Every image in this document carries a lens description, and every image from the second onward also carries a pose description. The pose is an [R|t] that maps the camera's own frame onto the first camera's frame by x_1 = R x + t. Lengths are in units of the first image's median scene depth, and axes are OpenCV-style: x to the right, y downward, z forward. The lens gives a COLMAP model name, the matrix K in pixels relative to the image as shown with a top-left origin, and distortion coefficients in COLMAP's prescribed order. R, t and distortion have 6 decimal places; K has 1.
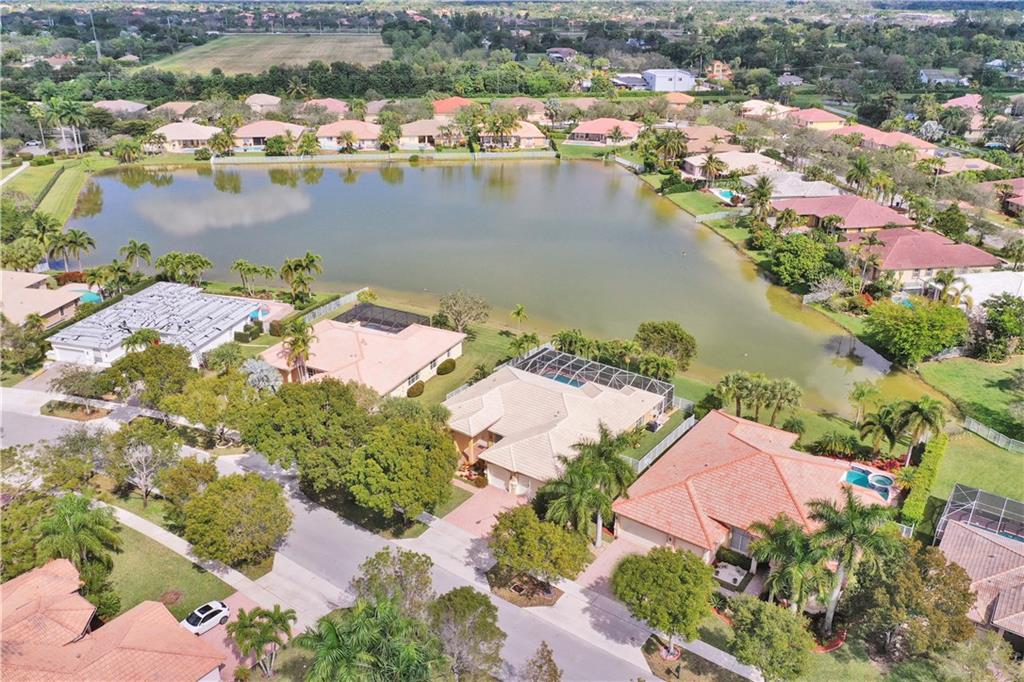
lens RADIAL K [[819.9, 0, 509.8], [0, 819.9, 344.5], [0, 0, 1]] dist [-0.005599, -0.000208]
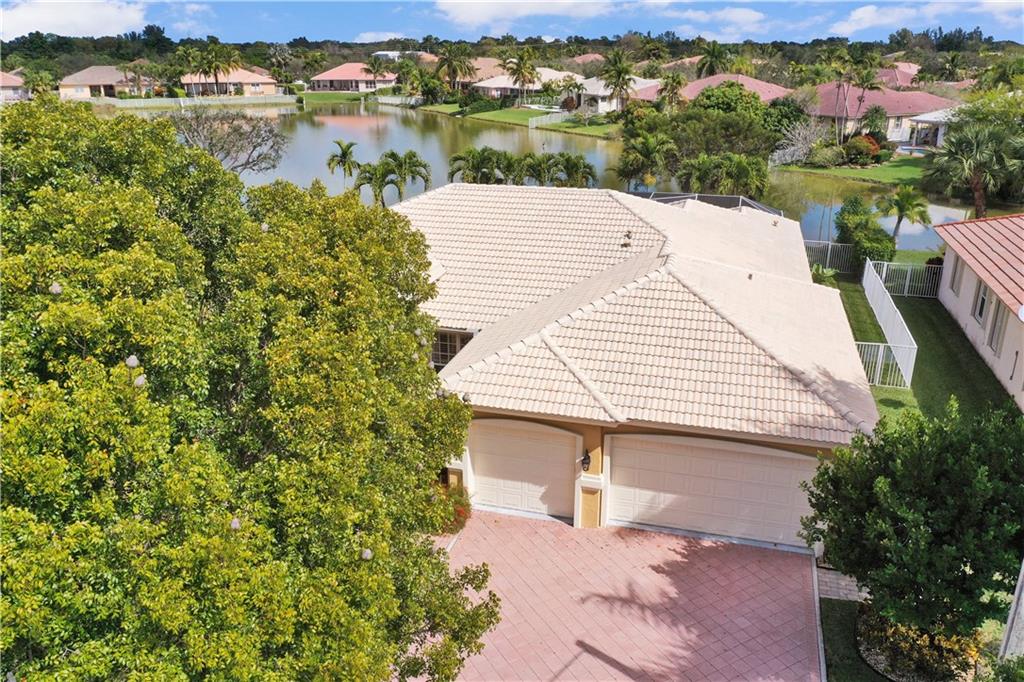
lens RADIAL K [[819.9, 0, 511.6], [0, 819.9, 341.9], [0, 0, 1]] dist [-0.005599, -0.000208]
pose [[0.937429, -0.124202, 0.325269, -0.054084], [0.146102, 0.988304, -0.043687, 0.083419], [-0.316039, 0.088476, 0.944612, 0.478567]]
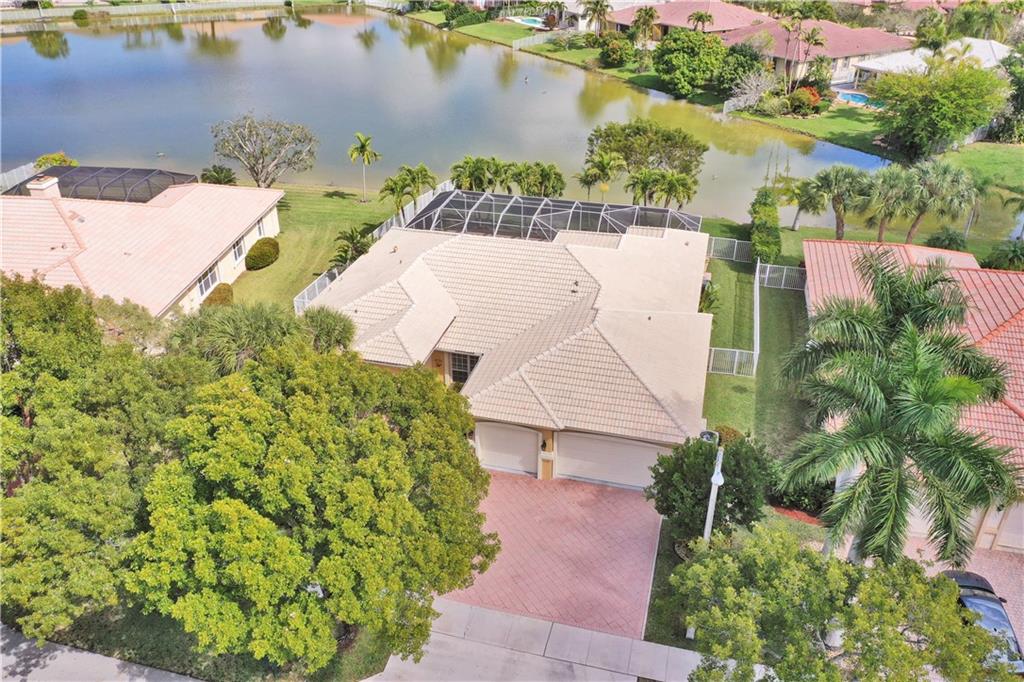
lens RADIAL K [[819.9, 0, 511.0], [0, 819.9, 342.4], [0, 0, 1]] dist [-0.005599, -0.000208]
pose [[0.930973, -0.179938, 0.317666, -0.083963], [0.150281, 0.981846, 0.115731, 0.036594], [-0.332724, -0.060004, 0.941113, 0.373714]]
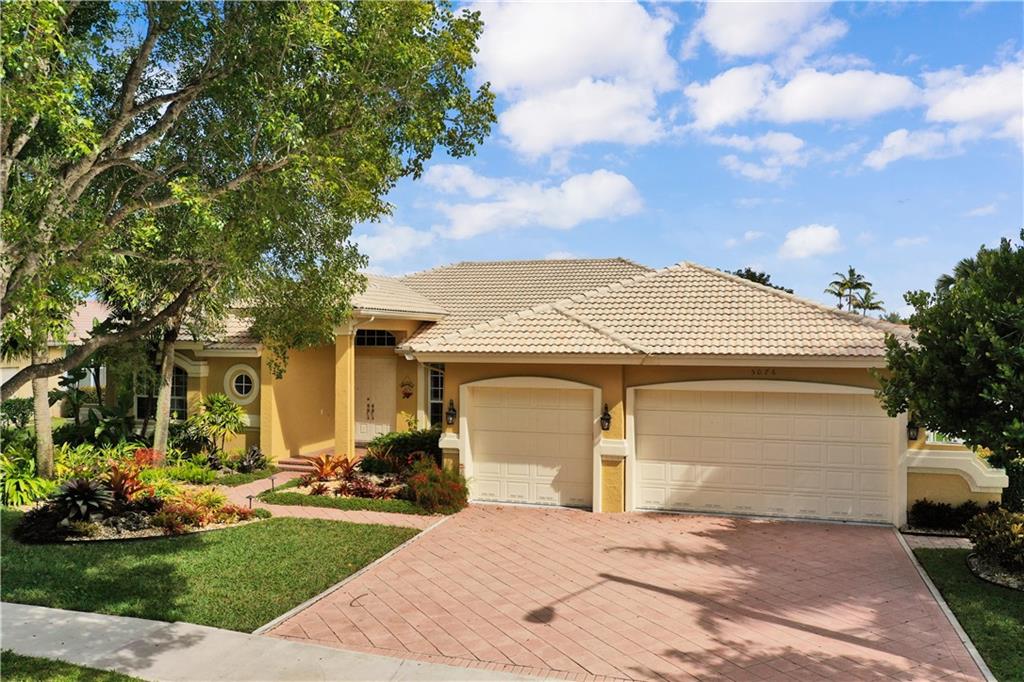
lens RADIAL K [[819.9, 0, 519.0], [0, 819.9, 342.1], [0, 0, 1]] dist [-0.005599, -0.000208]
pose [[0.939752, -0.002382, 0.341848, -0.051198], [0.137832, 0.917736, -0.372509, 0.131186], [-0.312839, 0.397184, 0.862773, 0.506213]]
